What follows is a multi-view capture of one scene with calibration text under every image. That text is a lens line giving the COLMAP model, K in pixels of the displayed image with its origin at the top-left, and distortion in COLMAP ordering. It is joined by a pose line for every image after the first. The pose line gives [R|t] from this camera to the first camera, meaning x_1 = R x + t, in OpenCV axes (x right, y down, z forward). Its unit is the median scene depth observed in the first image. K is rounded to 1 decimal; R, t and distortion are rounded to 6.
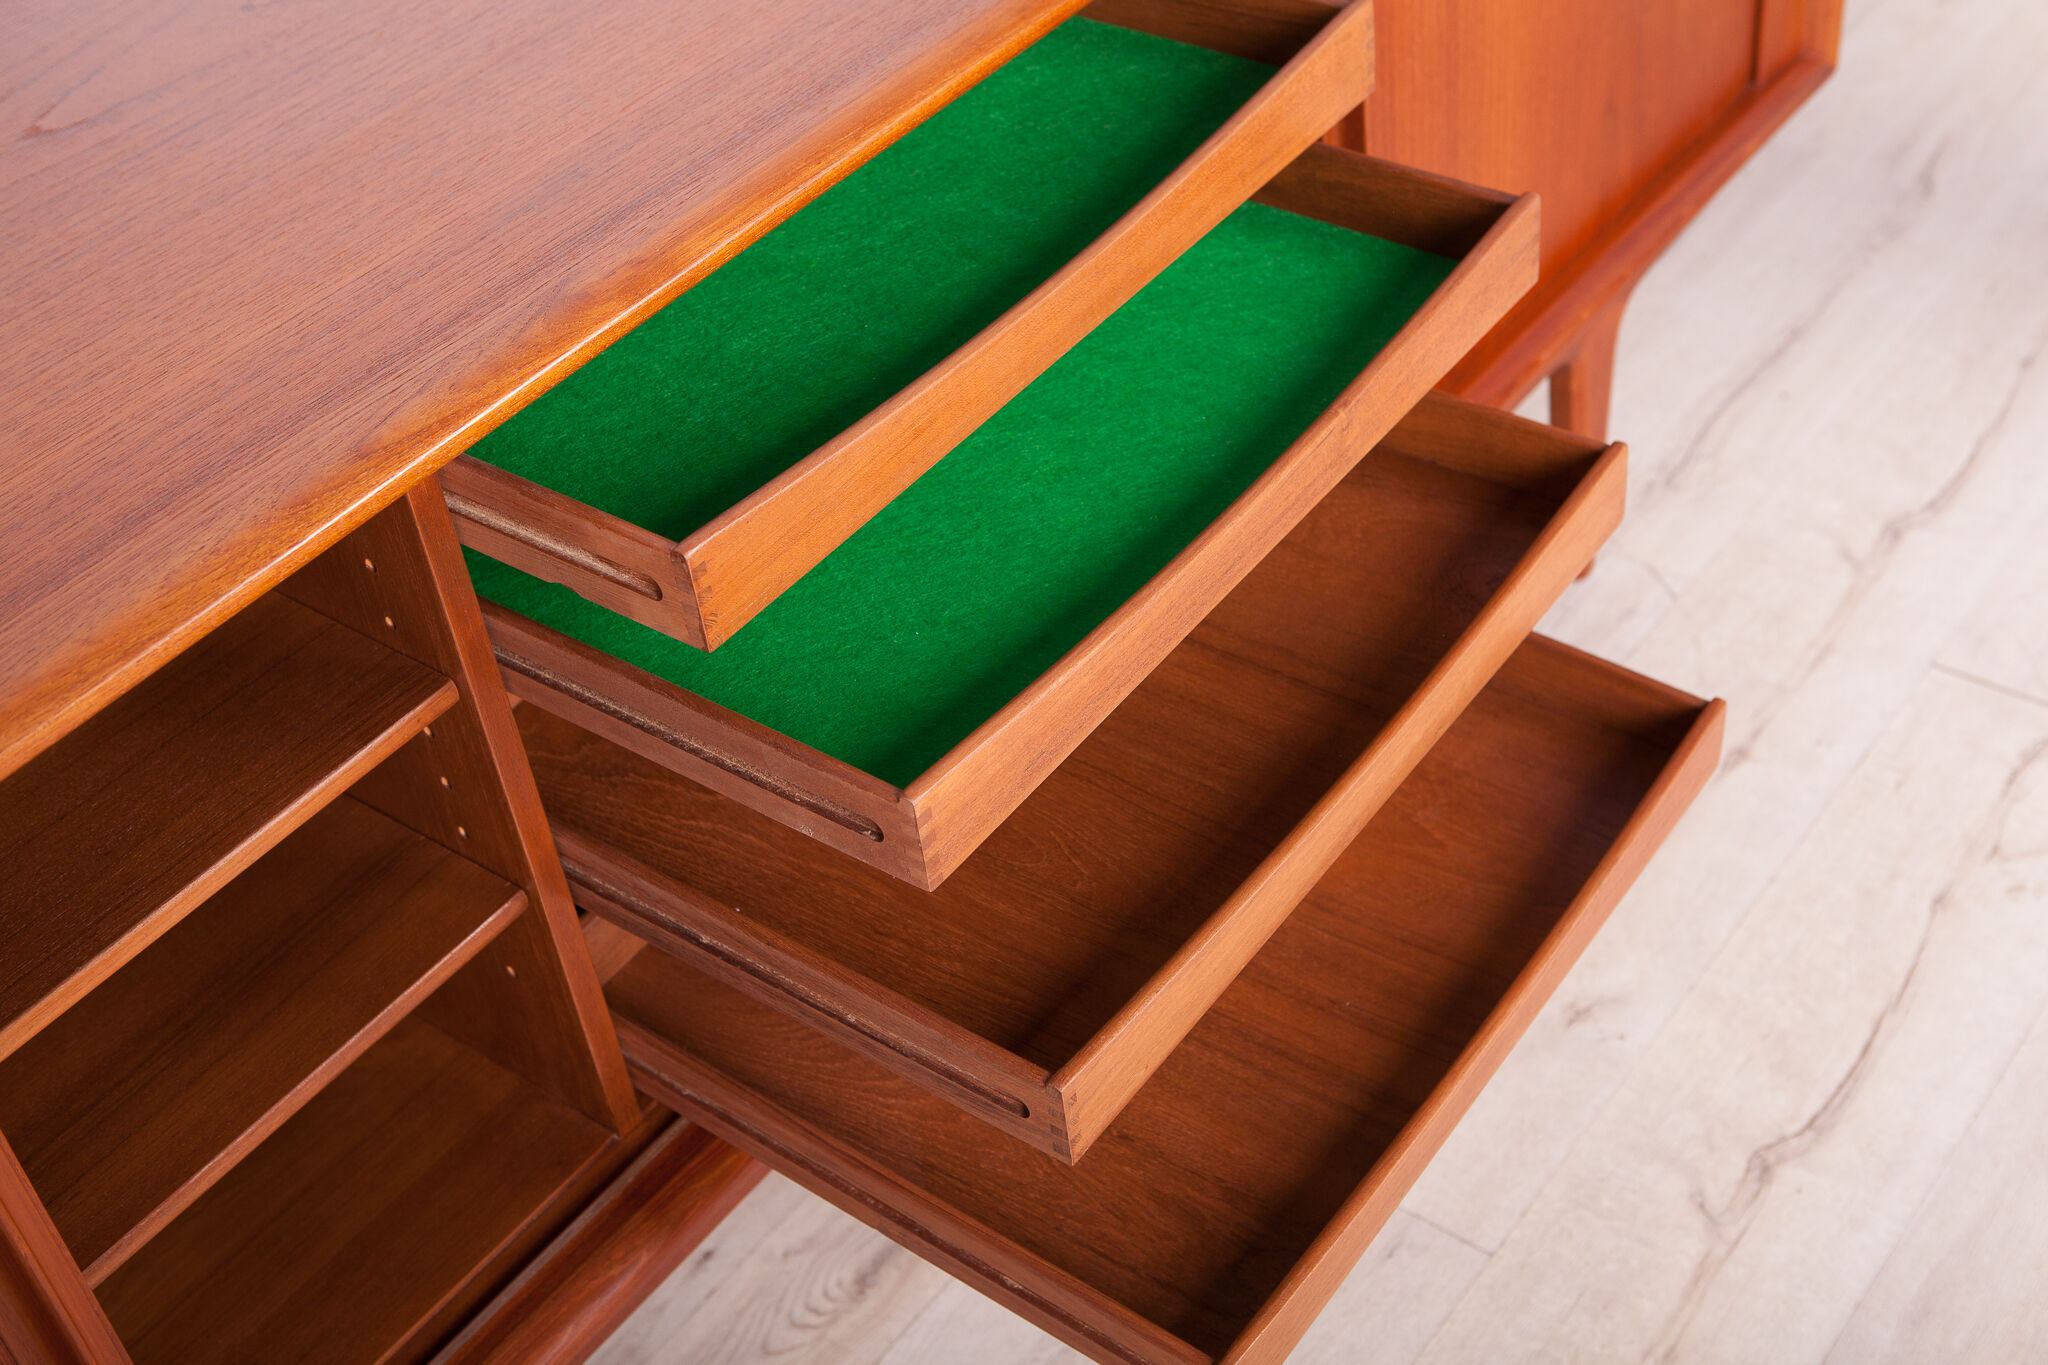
lens RADIAL K [[2608.6, 0, 1024.0], [0, 2608.6, 682.5], [0, 0, 1]] dist [0.007734, 0.009730]
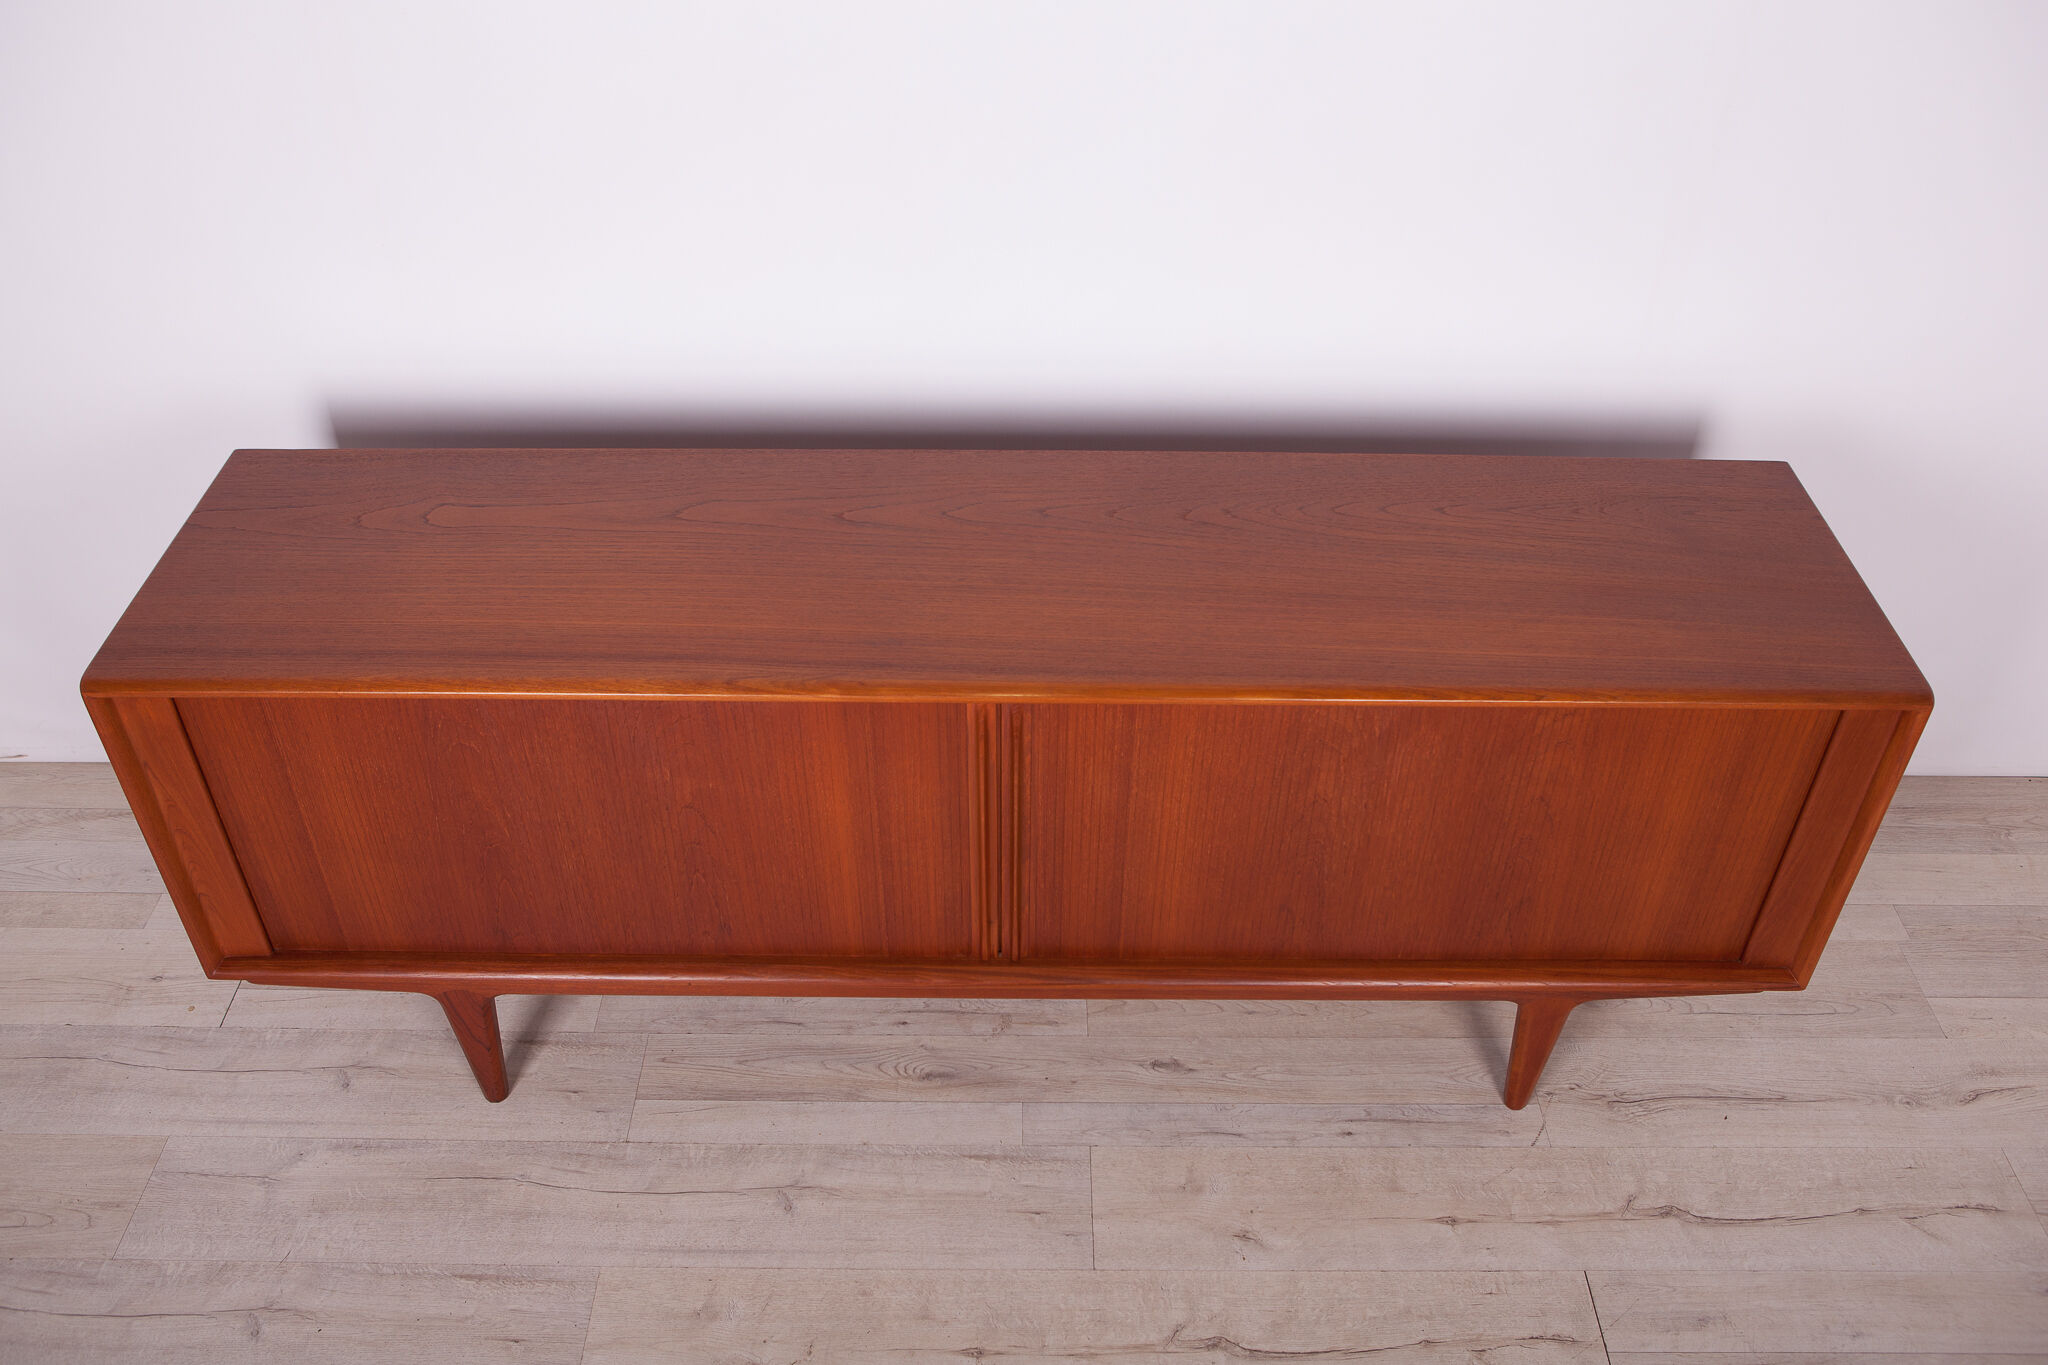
lens RADIAL K [[1715.1, 0, 1024.0], [0, 1715.1, 682.5], [0, 0, 1]] dist [-0.093630, 0.108658]
pose [[0.605201, 0.581139, -0.544067, 0.567298], [-0.570689, 0.793210, 0.212443, -0.387724], [0.555019, 0.181922, 0.811701, -0.227806]]
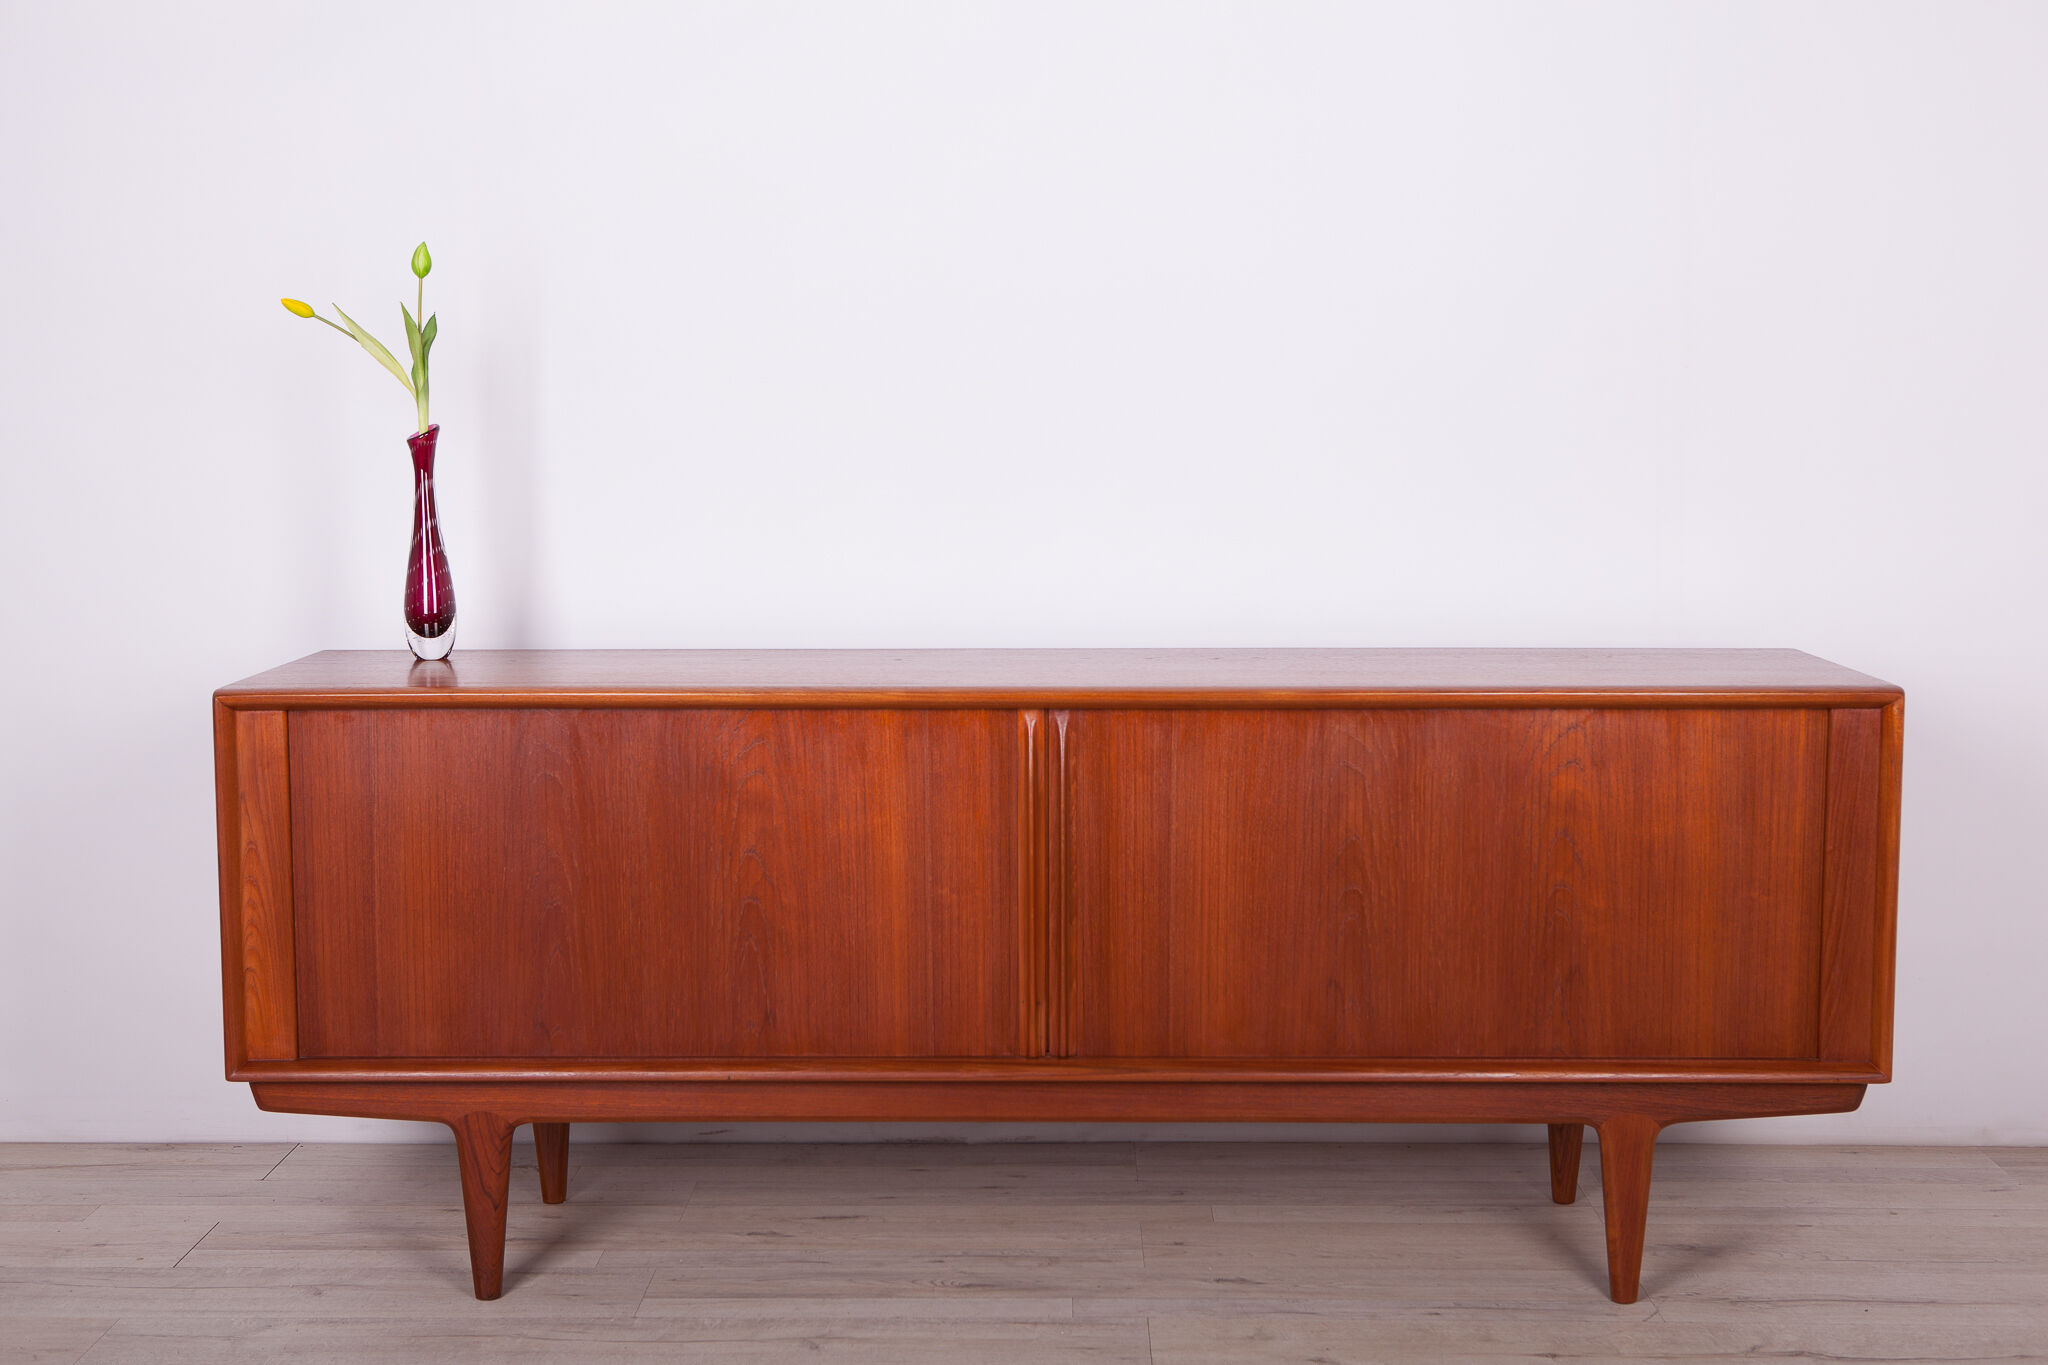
lens RADIAL K [[2658.4, 0, 1024.0], [0, 2658.4, 682.5], [0, 0, 1]] dist [0.002021, 0.035471]
pose [[0.596443, 0.184442, -0.781176, 1.429566], [-0.567339, 0.785332, -0.247751, 0.327063], [0.567787, 0.590961, 0.573047, -0.445411]]
